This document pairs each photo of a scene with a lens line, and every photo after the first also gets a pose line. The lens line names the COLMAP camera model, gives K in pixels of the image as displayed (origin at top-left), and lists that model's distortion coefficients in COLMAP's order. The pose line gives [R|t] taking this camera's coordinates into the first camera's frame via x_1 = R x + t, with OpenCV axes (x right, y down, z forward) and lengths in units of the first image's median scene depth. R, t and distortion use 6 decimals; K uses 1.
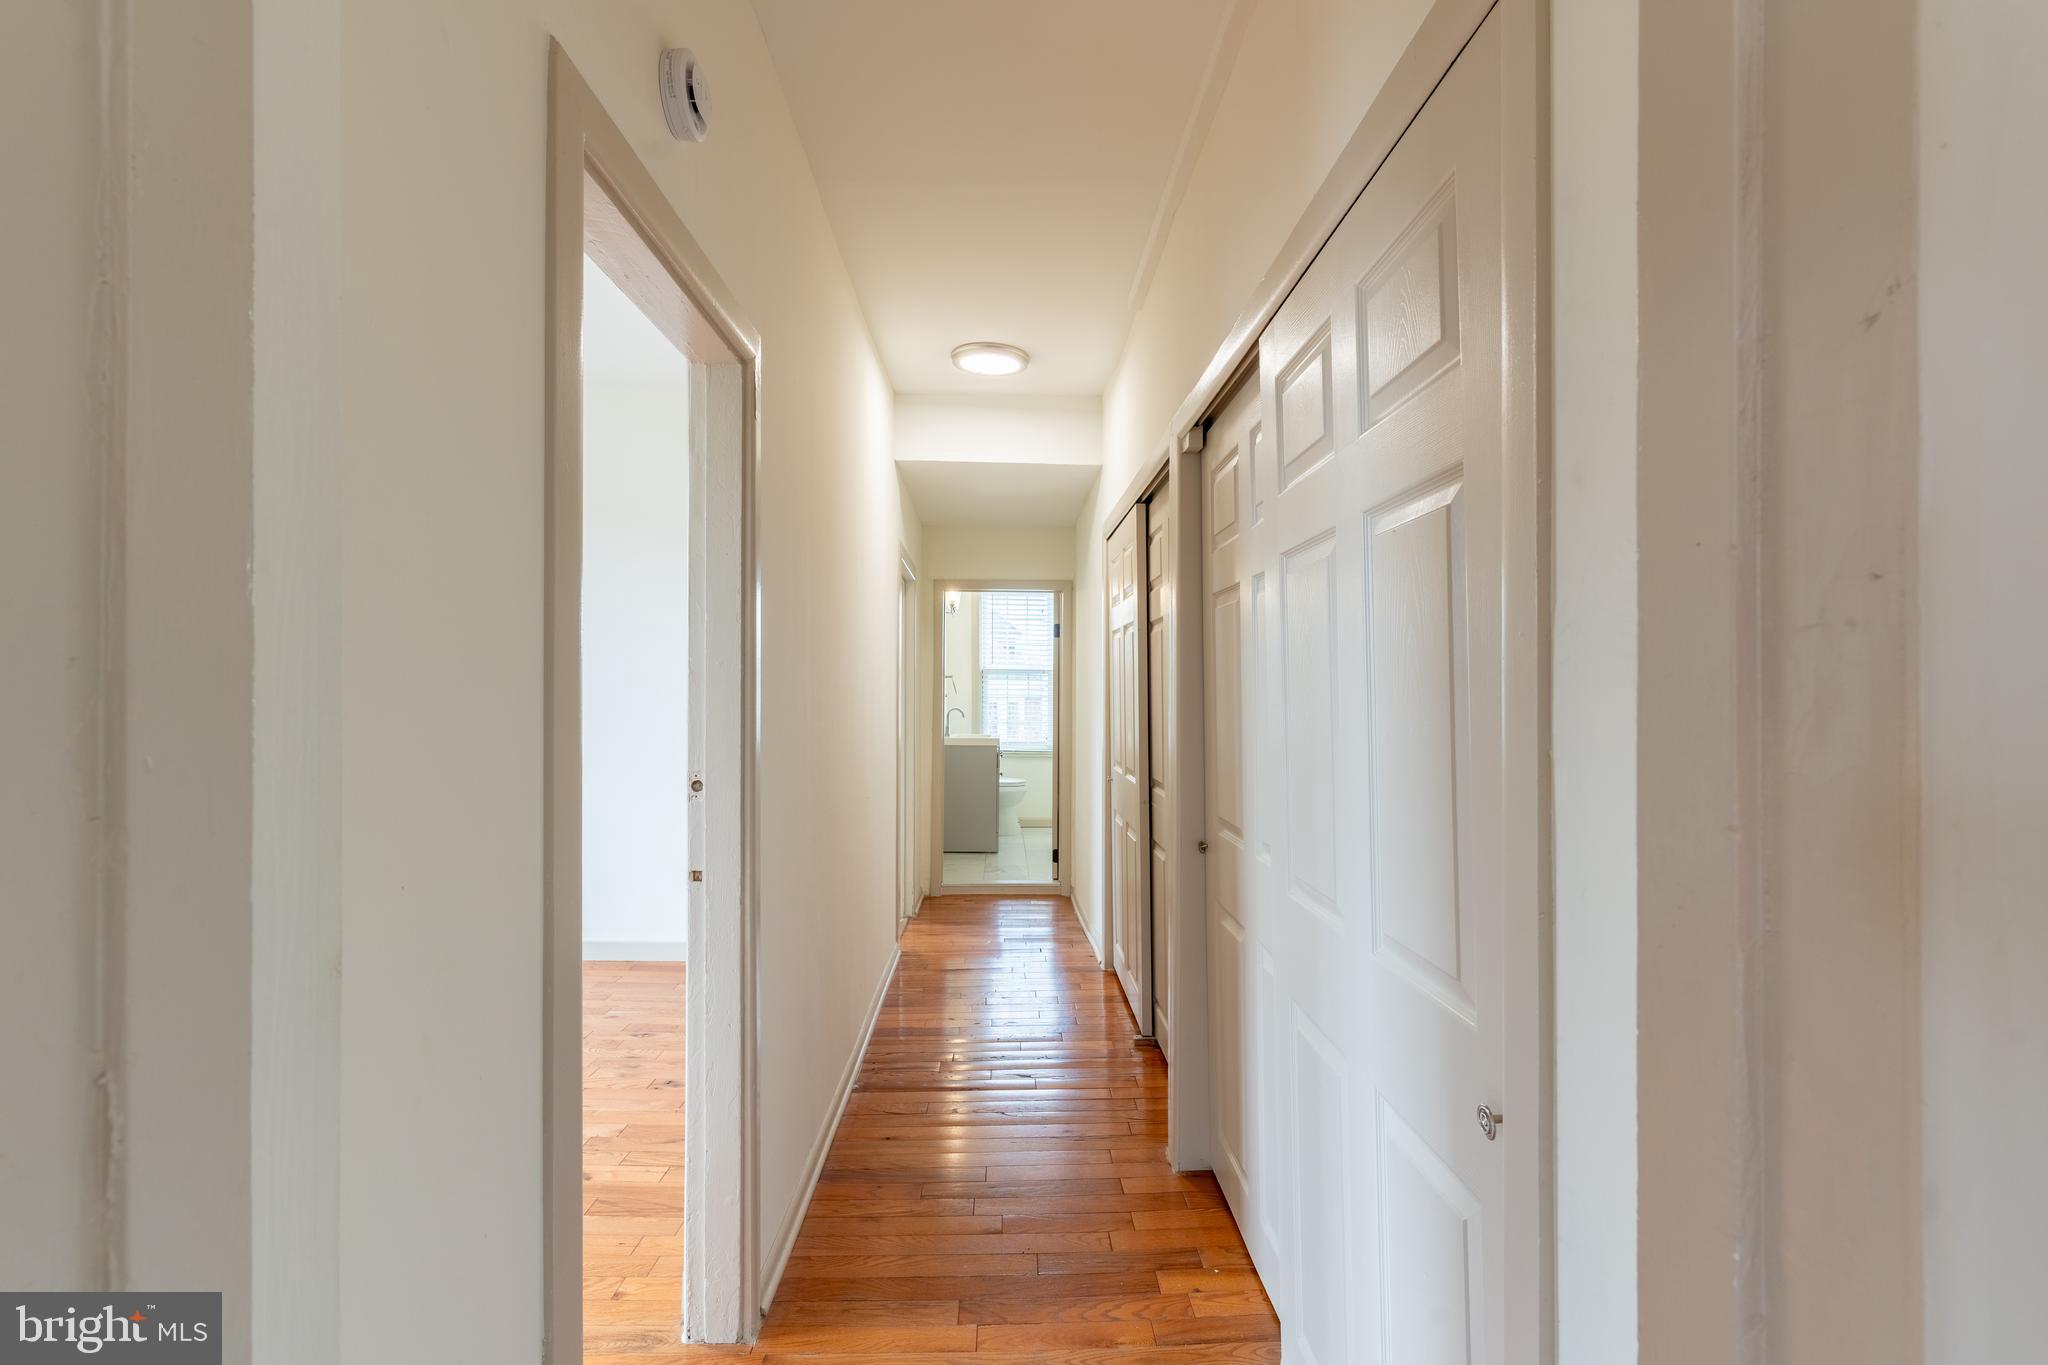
lens RADIAL K [[986.6, 0, 1028.8], [0, 986.6, 679.5], [0, 0, 1]] dist [0.006090, -0.000514]
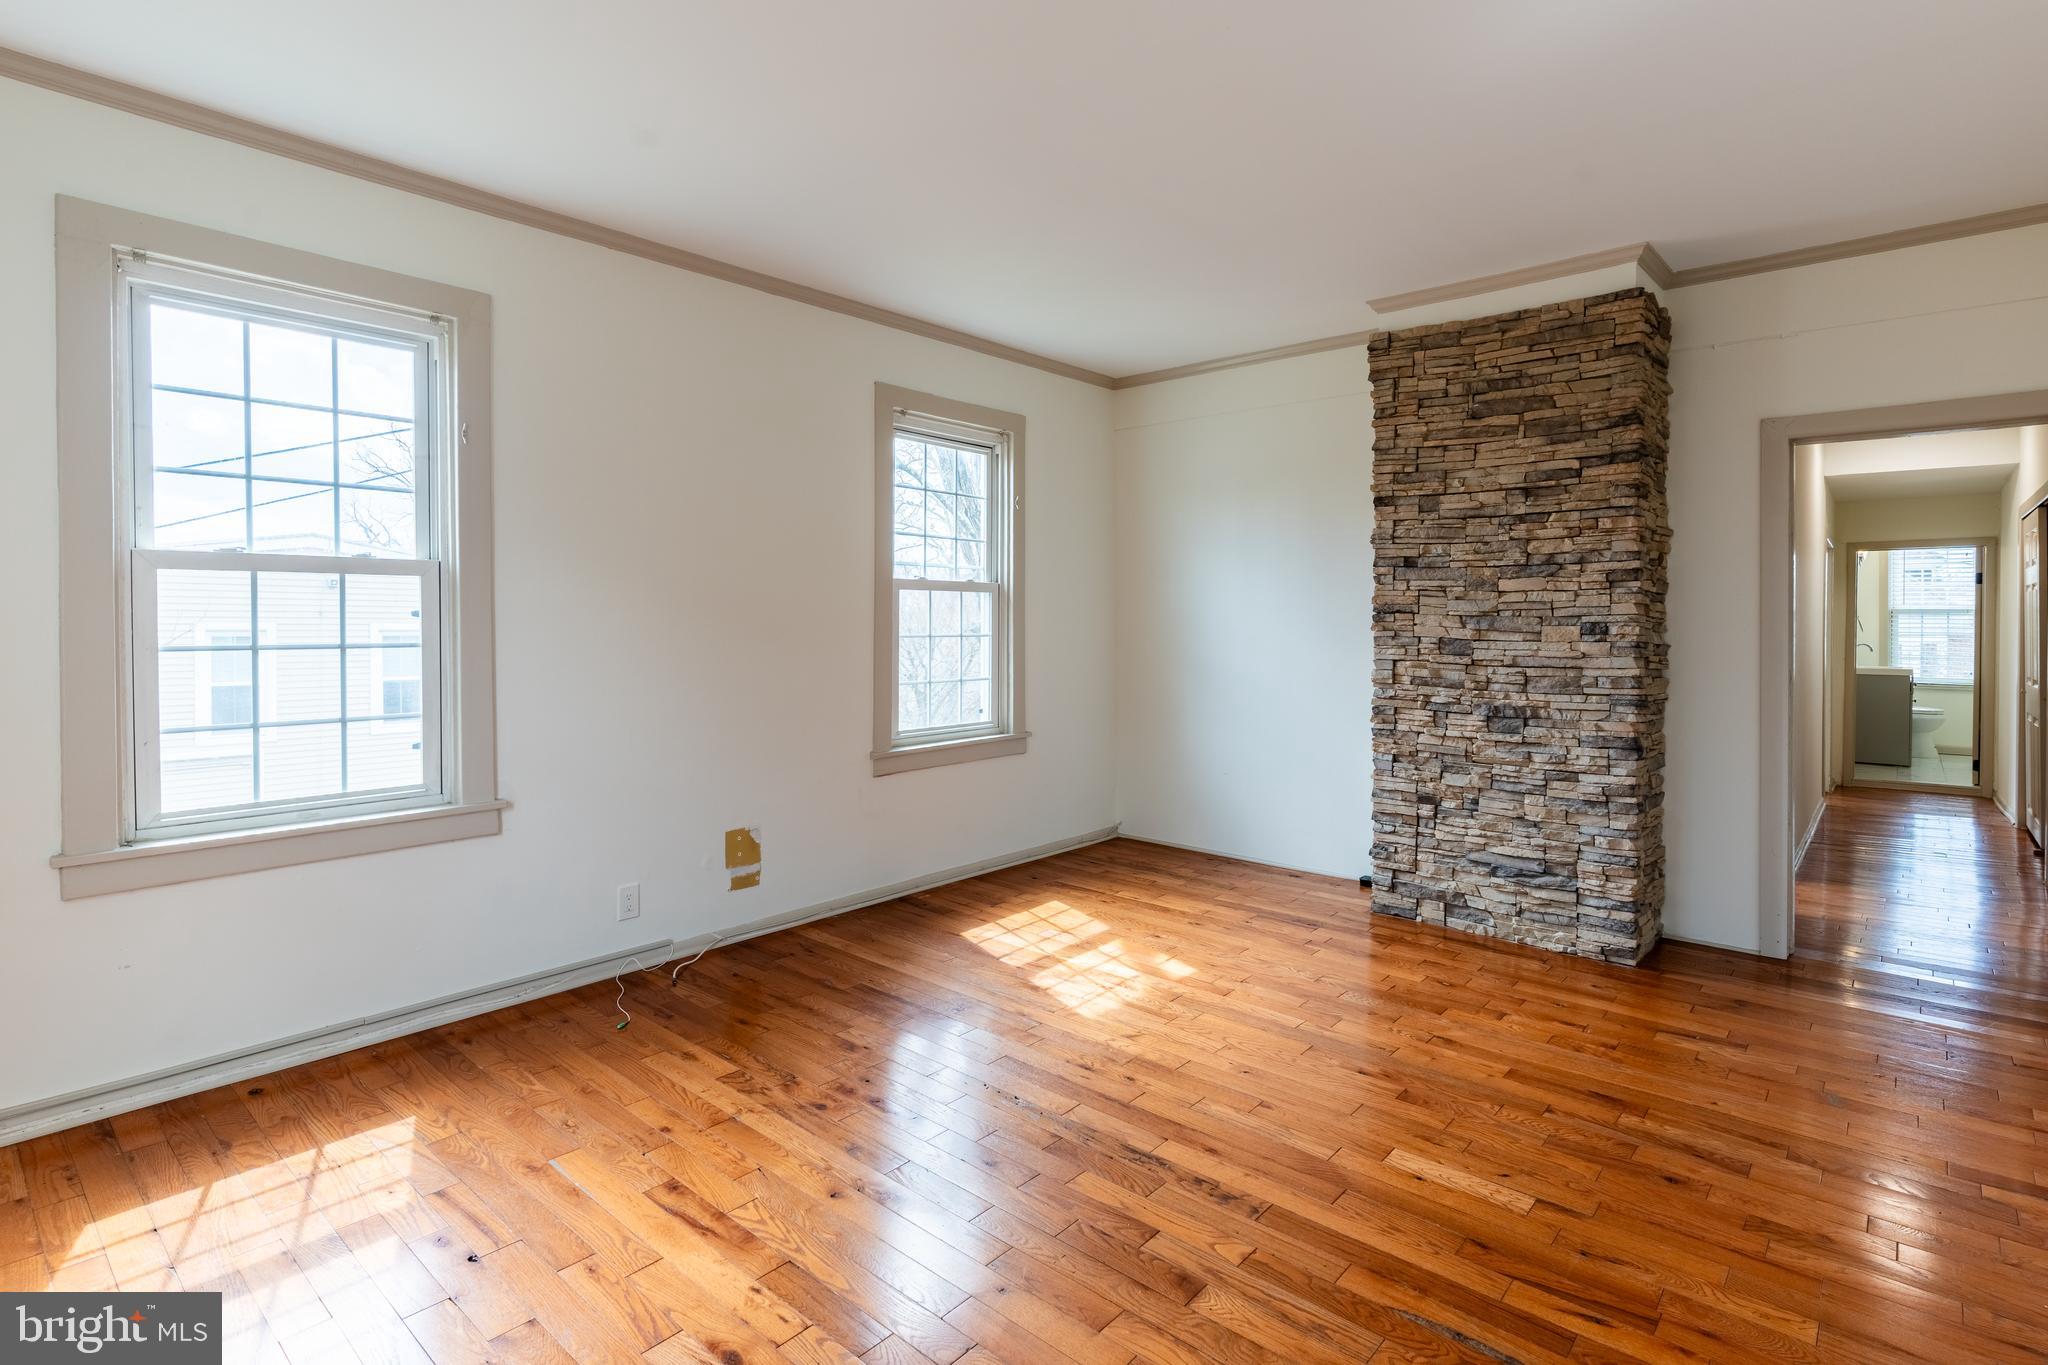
lens RADIAL K [[986.6, 0, 1036.5], [0, 986.6, 646.6], [0, 0, 1]] dist [0.006090, -0.000514]
pose [[0.734038, 0.007092, -0.679072, 0.005230], [0.011928, 0.999657, 0.023333, -0.007074], [0.679004, -0.025227, 0.733701, -0.609016]]
